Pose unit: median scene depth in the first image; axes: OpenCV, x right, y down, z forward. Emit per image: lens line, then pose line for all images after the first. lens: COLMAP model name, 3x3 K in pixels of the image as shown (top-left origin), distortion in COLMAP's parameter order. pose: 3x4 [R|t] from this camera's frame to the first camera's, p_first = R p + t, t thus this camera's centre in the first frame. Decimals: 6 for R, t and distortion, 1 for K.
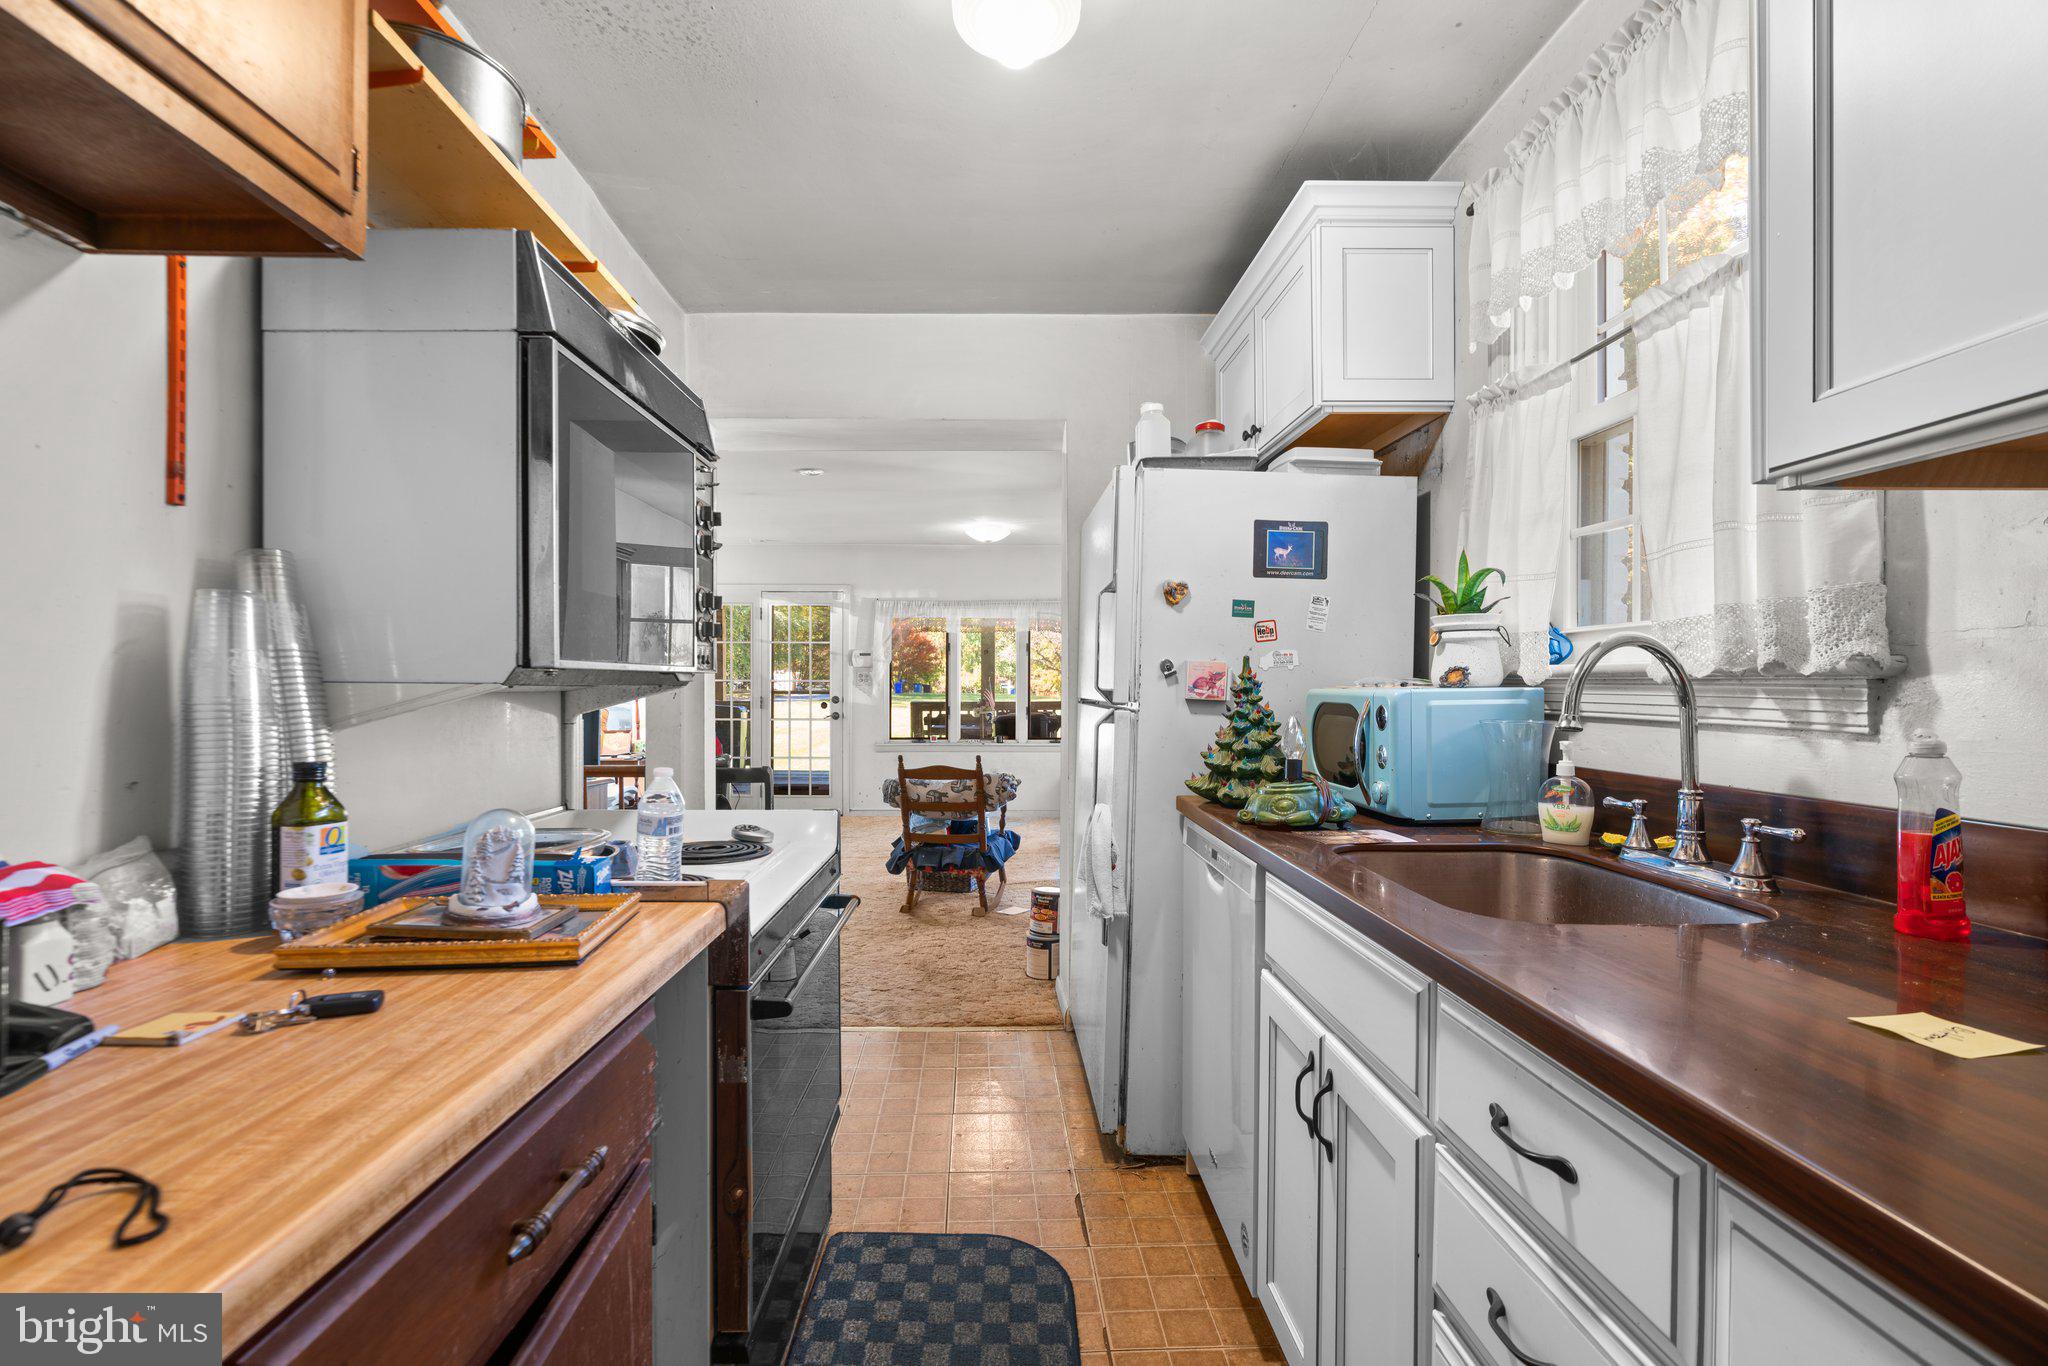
lens RADIAL K [[917.2, 0, 1011.6], [0, 917.2, 689.4], [0, 0, 1]] dist [-0.015621, 0.007405]
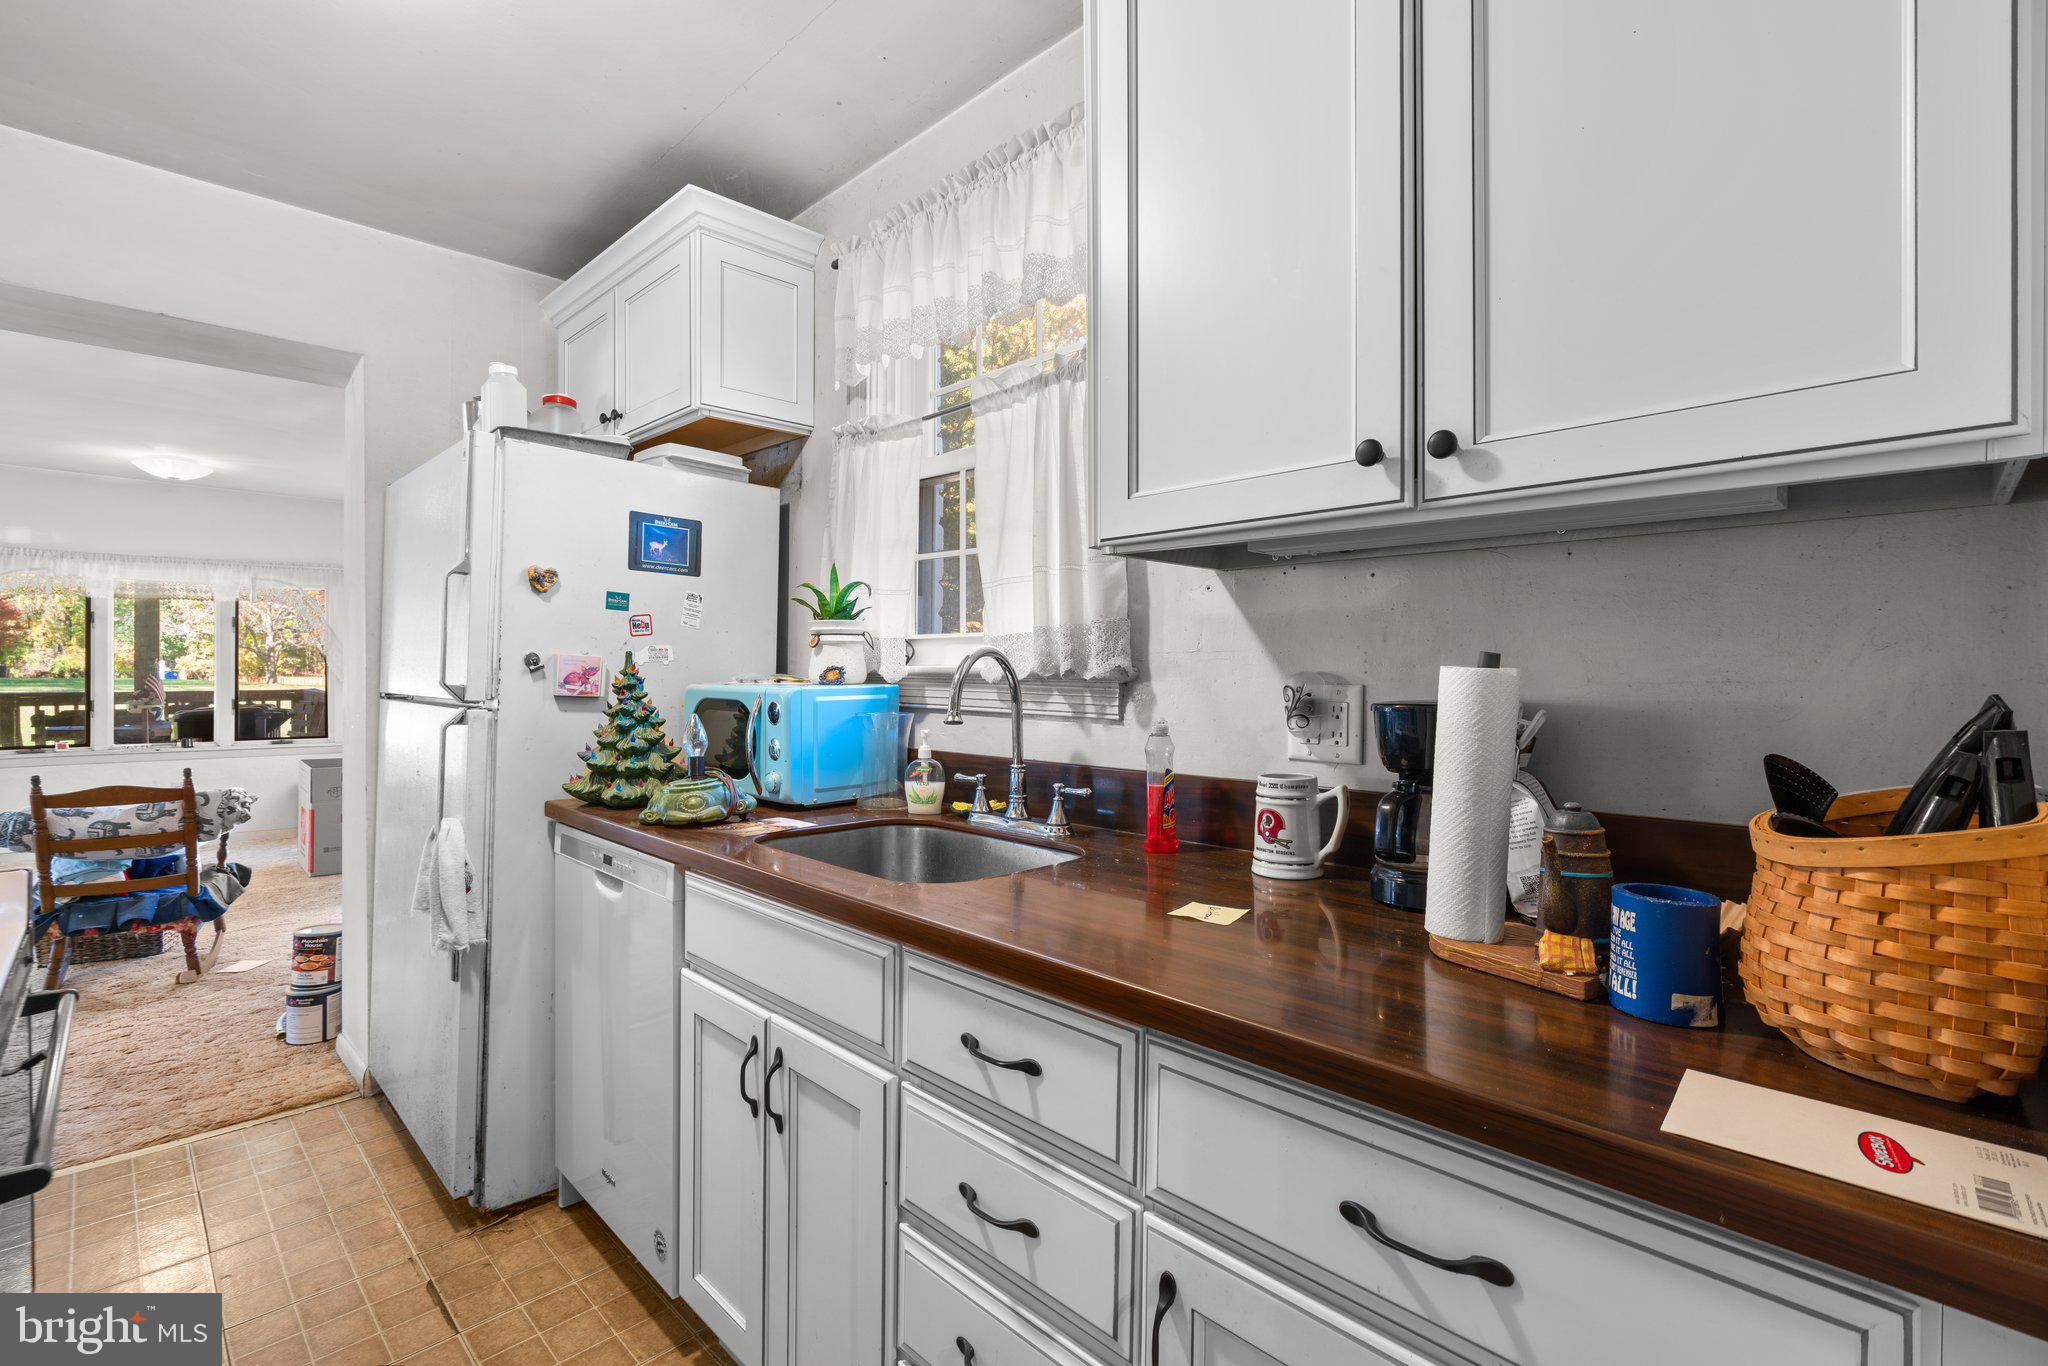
lens RADIAL K [[917.2, 0, 992.8], [0, 917.2, 671.4], [0, 0, 1]] dist [-0.015621, 0.007405]
pose [[0.738078, 0.003729, 0.674705, -0.111756], [-0.002702, 0.999993, -0.002570, -0.013499], [-0.674710, 0.000074, 0.738083, 0.021735]]
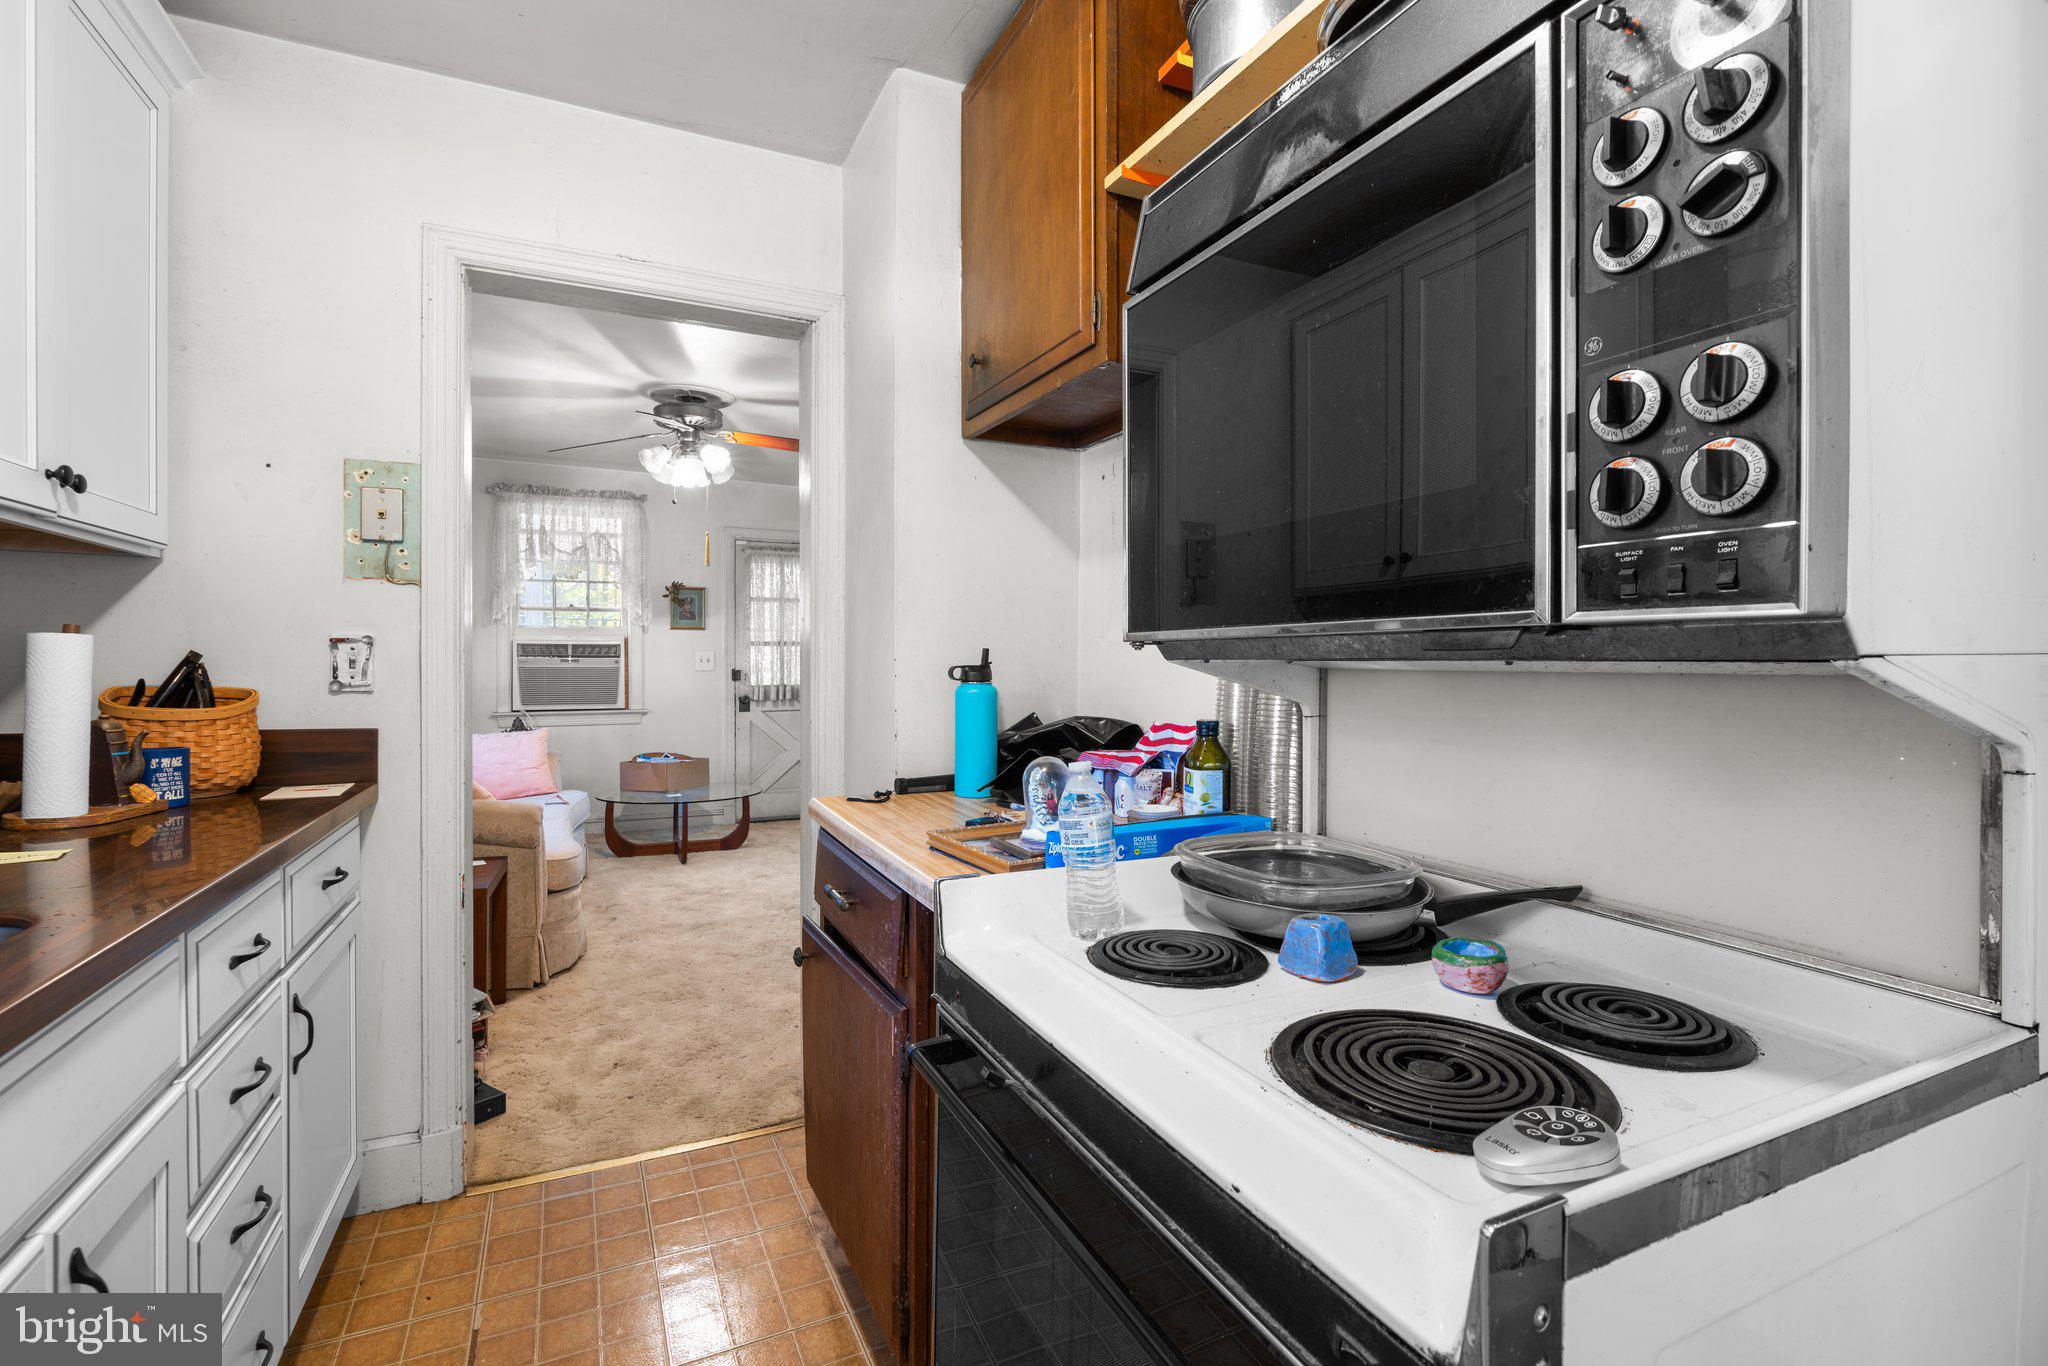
lens RADIAL K [[917.2, 0, 1001.5], [0, 917.2, 668.1], [0, 0, 1]] dist [-0.015621, 0.007405]
pose [[-0.920418, 0.000079, -0.390935, -0.004823], [-0.004249, 0.999939, 0.010207, -0.002714], [0.390912, 0.011056, -0.920362, 1.065474]]
